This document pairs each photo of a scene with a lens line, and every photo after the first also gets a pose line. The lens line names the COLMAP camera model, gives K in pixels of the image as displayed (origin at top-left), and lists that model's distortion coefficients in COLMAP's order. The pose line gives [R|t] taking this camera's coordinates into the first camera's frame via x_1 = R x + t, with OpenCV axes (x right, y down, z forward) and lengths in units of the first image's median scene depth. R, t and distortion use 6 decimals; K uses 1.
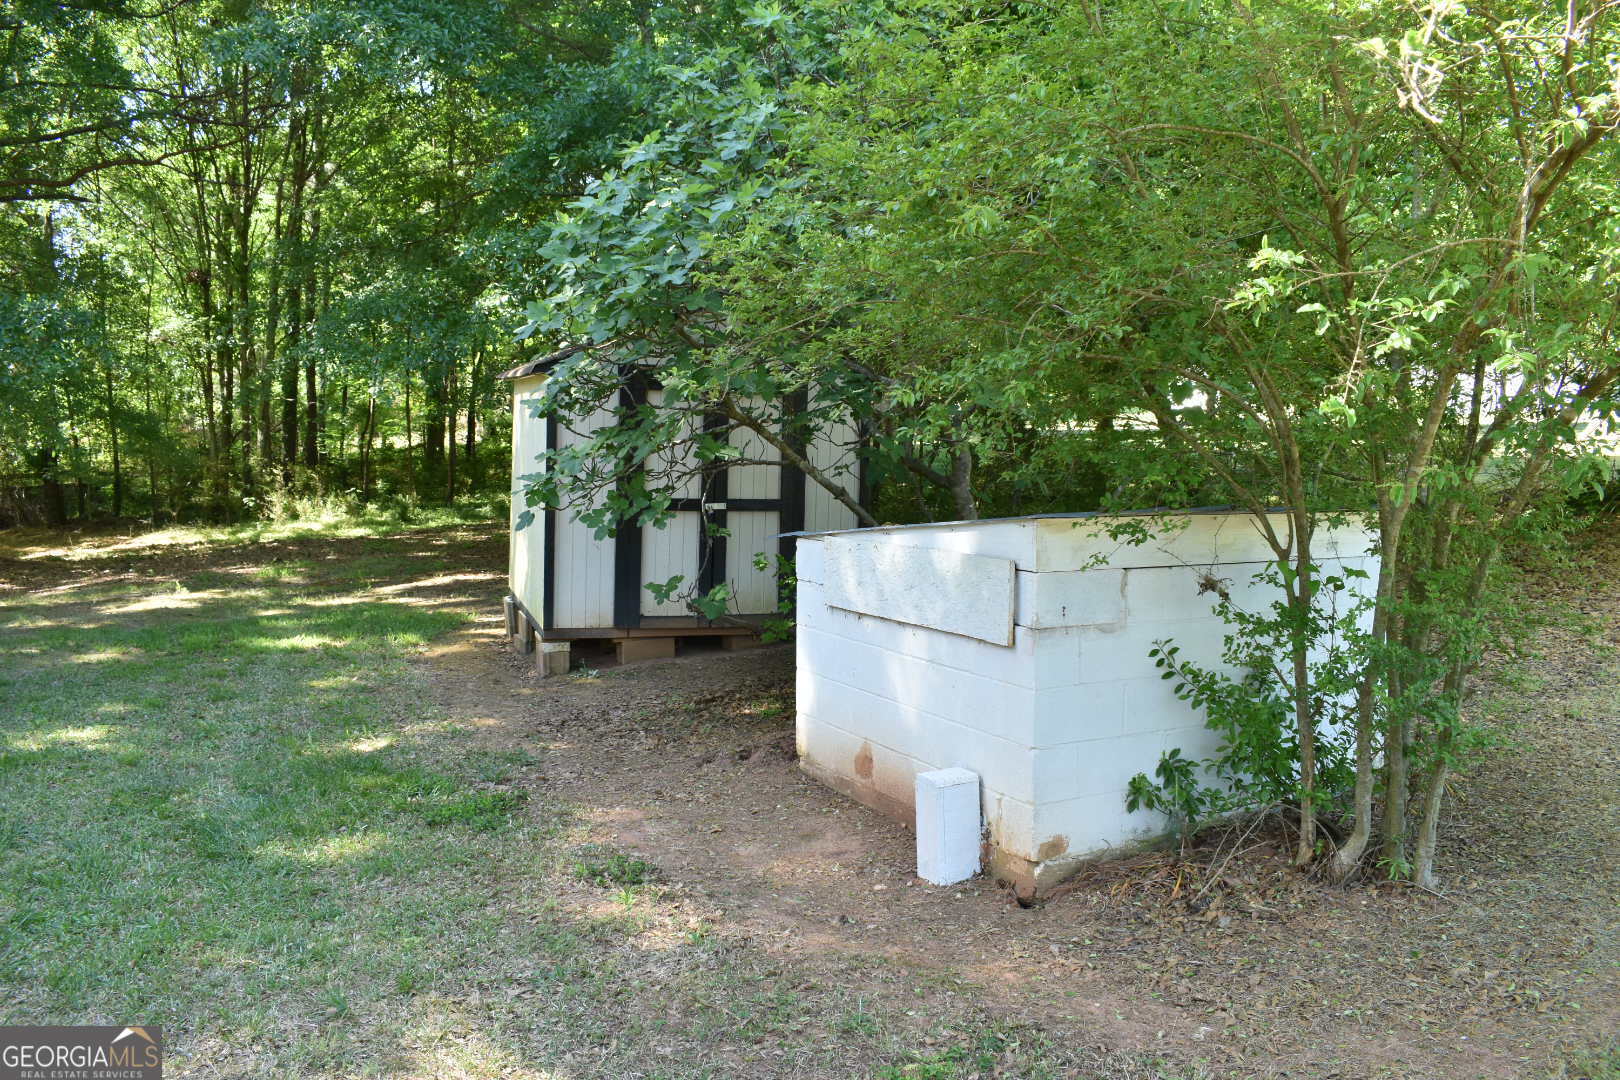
lens RADIAL K [[1263.5, 0, 810.0], [0, 1263.5, 540.0], [0, 0, 1]] dist [-0.101044, 0.009857]
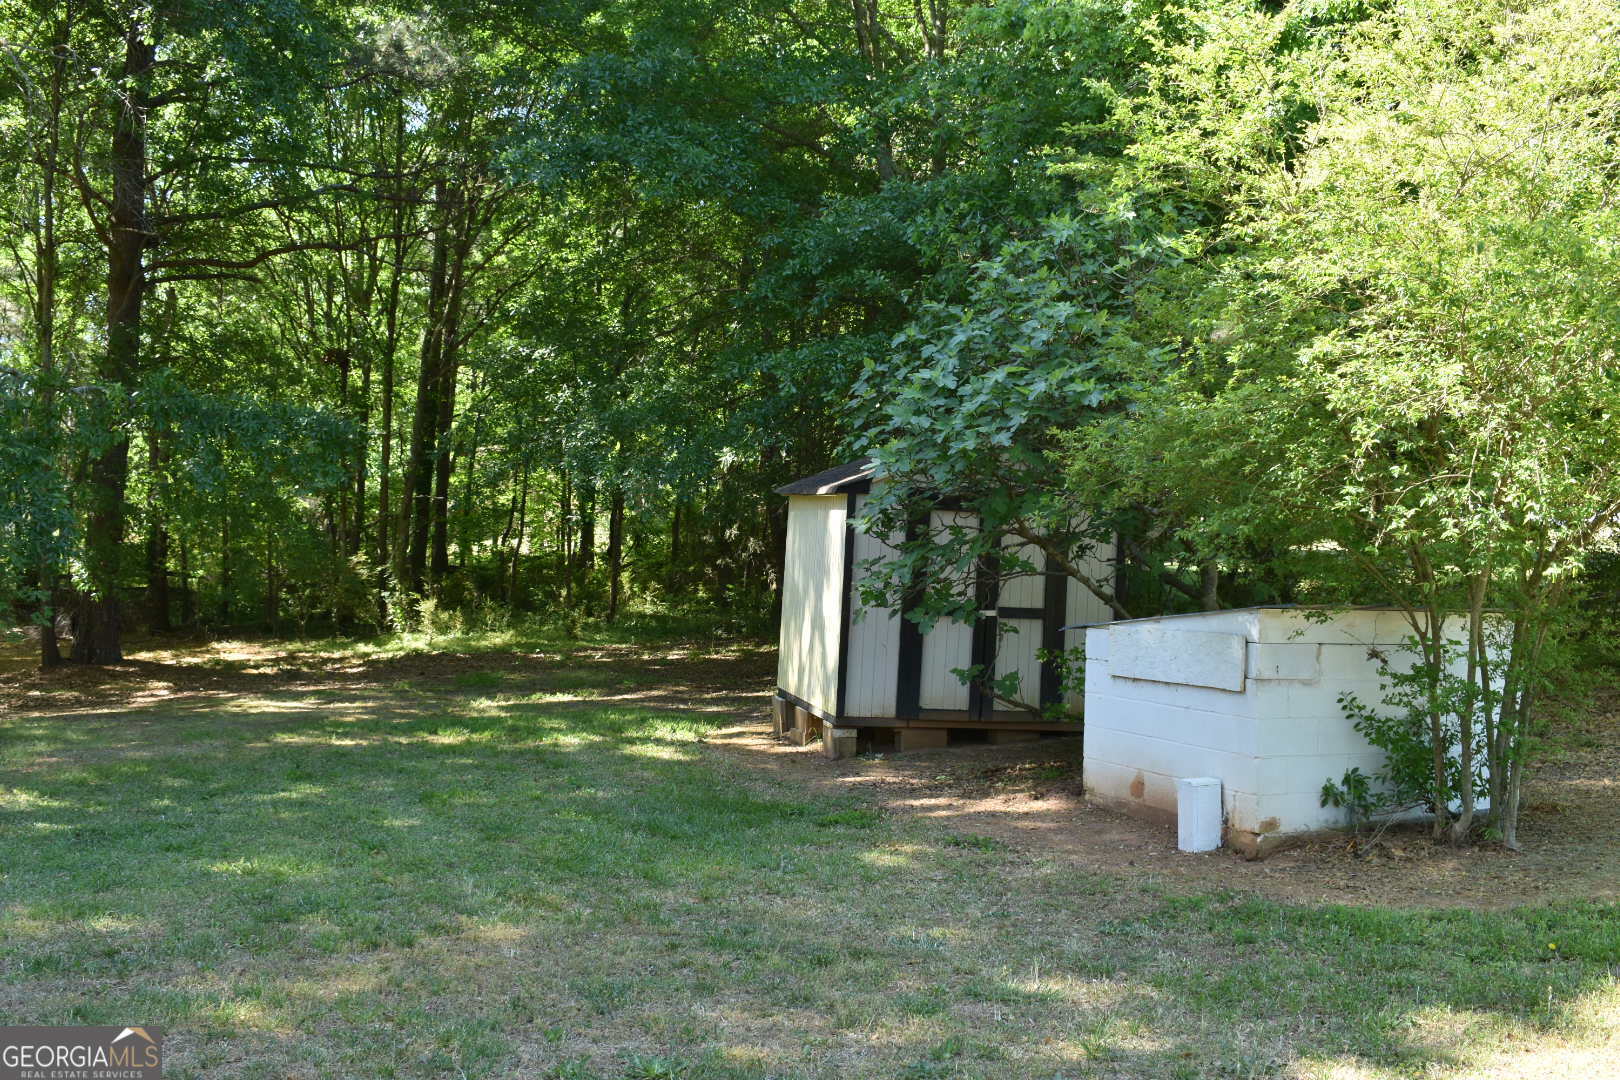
lens RADIAL K [[1713.9, 0, 810.0], [0, 1713.9, 540.0], [0, 0, 1]] dist [-0.076806, -0.012854]
pose [[0.994067, 0.019055, -0.107086, -0.141197], [-0.028367, 0.995881, -0.086119, 0.090608], [0.105004, 0.088646, 0.990513, -1.093941]]
